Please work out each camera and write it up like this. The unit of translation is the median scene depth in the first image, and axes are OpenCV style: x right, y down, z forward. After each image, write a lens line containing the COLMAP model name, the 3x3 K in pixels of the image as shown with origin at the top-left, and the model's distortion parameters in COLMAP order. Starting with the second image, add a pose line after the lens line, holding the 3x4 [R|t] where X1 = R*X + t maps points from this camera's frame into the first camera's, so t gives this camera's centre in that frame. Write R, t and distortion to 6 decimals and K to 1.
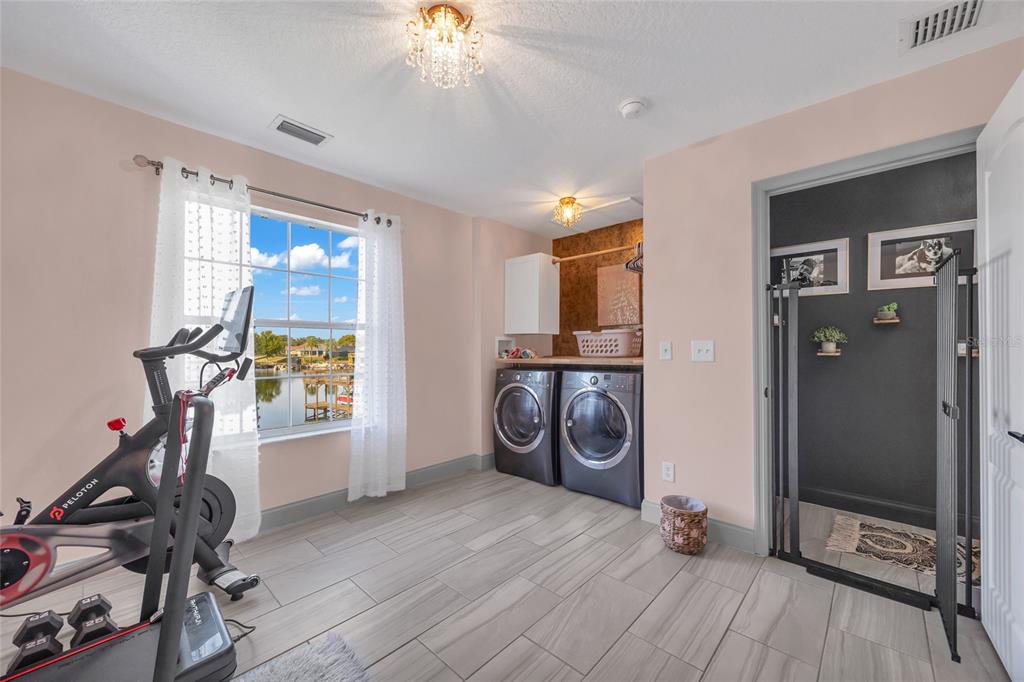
lens RADIAL K [[400.9, 0, 512.8], [0, 400.9, 343.1], [0, 0, 1]] dist [0.000304, -0.000640]
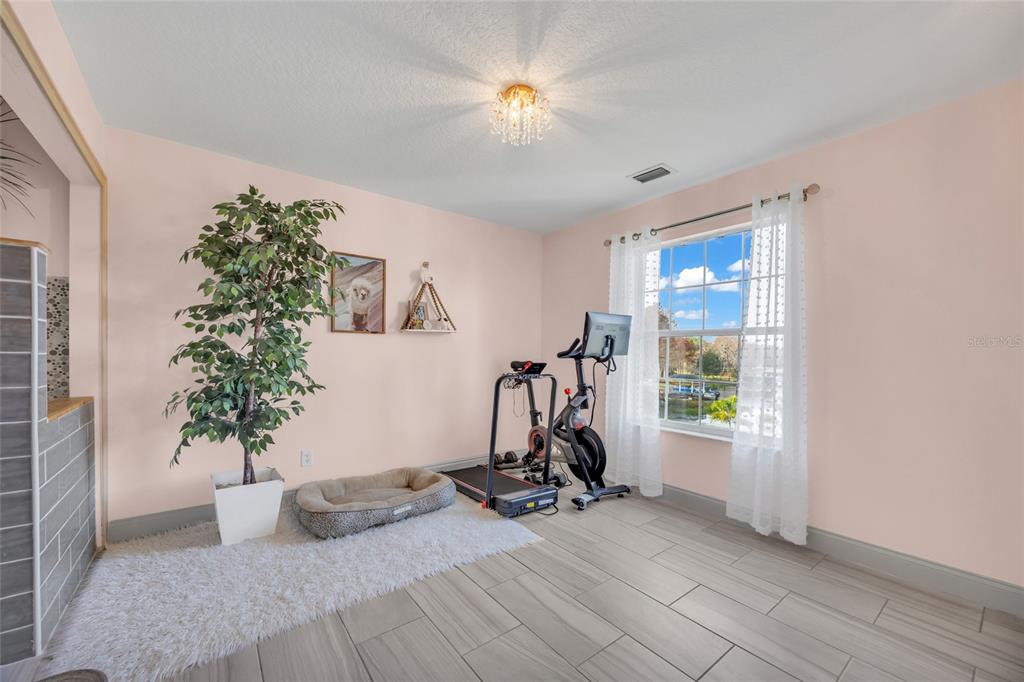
lens RADIAL K [[400.9, 0, 516.0], [0, 400.9, 358.1], [0, 0, 1]] dist [0.000304, -0.000640]
pose [[-0.157426, 0.013378, -0.987440, 0.687849], [-0.004682, 0.999887, 0.014293, 0.008966], [0.987520, 0.006874, -0.157345, 0.744777]]
